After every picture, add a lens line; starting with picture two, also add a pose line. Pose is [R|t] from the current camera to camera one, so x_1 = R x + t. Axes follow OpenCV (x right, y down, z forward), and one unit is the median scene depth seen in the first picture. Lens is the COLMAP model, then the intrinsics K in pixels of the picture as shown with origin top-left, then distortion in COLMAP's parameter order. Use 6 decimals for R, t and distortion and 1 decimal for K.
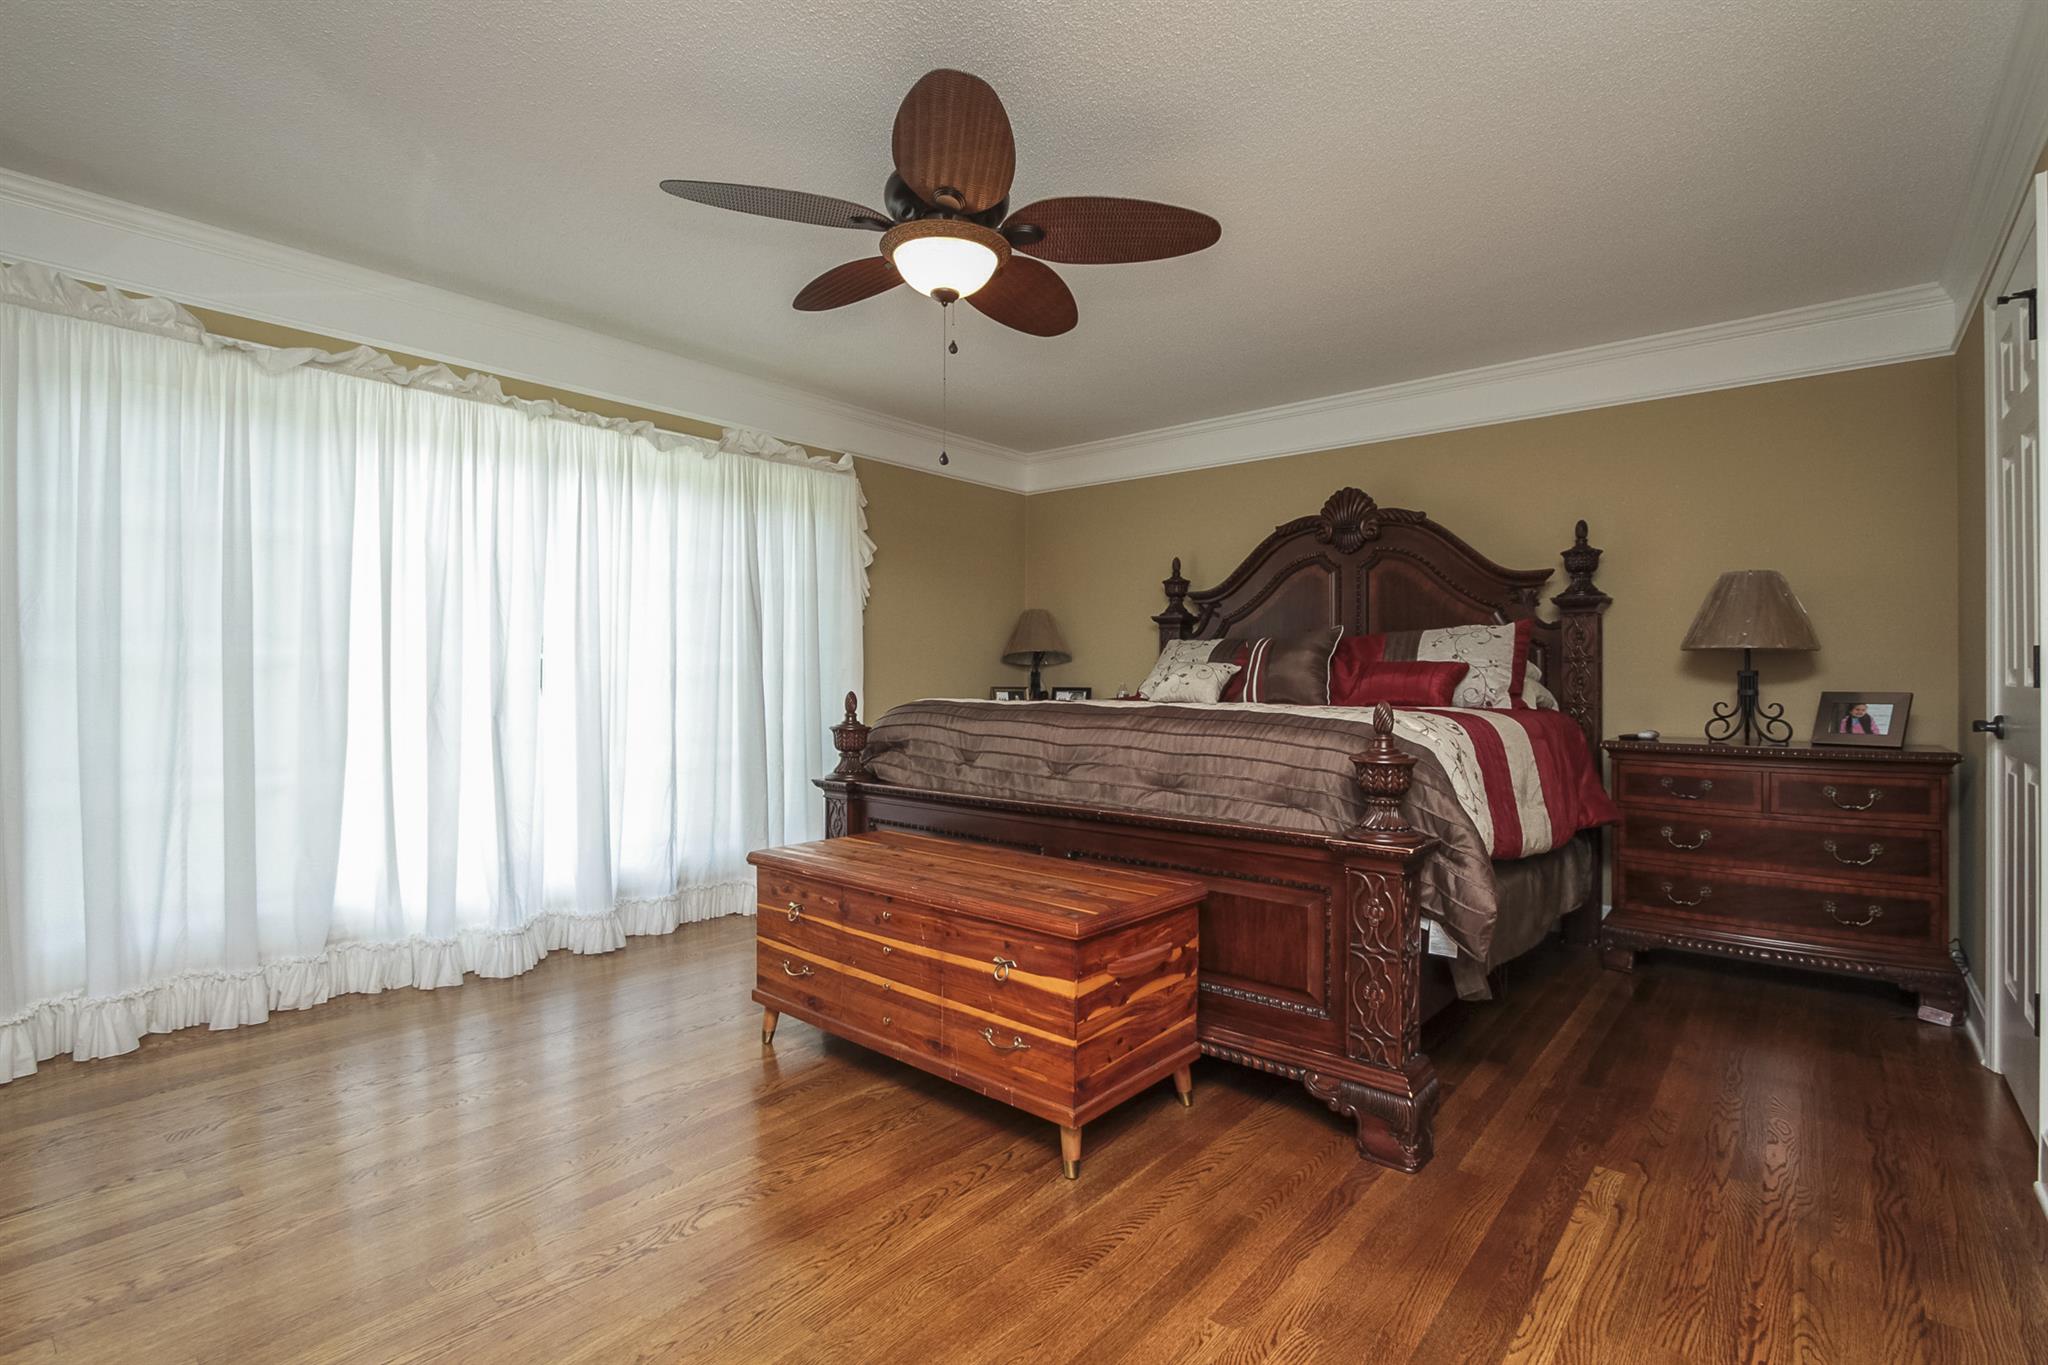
lens RADIAL K [[933.5, 0, 1036.0], [0, 933.5, 678.9], [0, 0, 1]] dist [-0.023183, -0.000135]
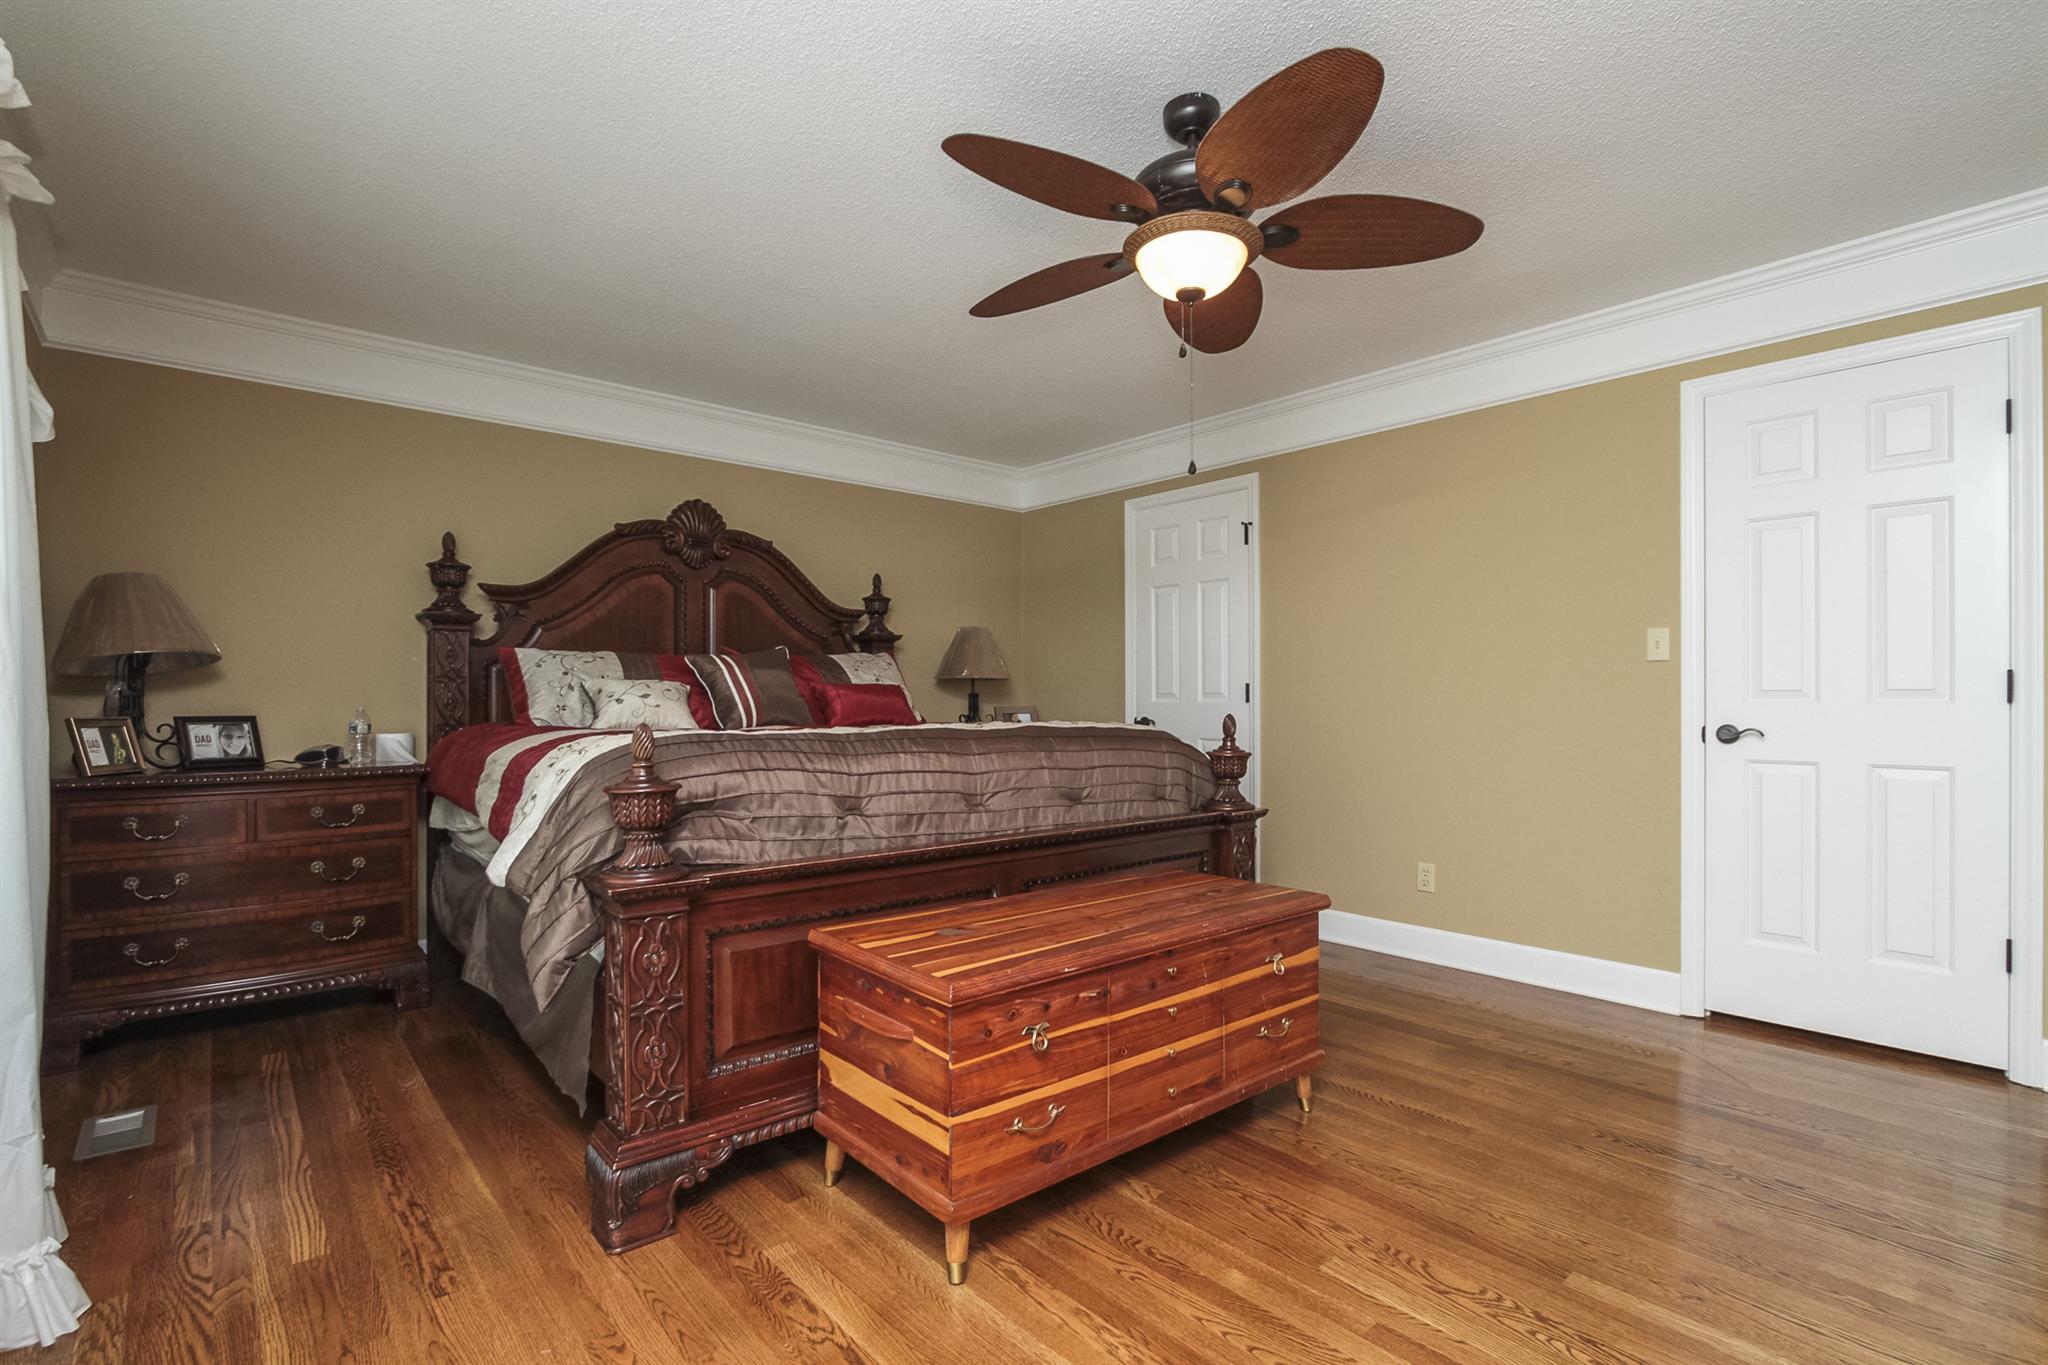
lens RADIAL K [[943.2, 0, 1017.8], [0, 943.2, 699.7], [0, 0, 1]] dist [-0.015180, 0.001068]
pose [[0.170260, 0.000655, 0.985399, -0.739719], [0.002444, 0.999996, -0.001087, 0.000737], [-0.985396, 0.002594, 0.170258, 0.697202]]
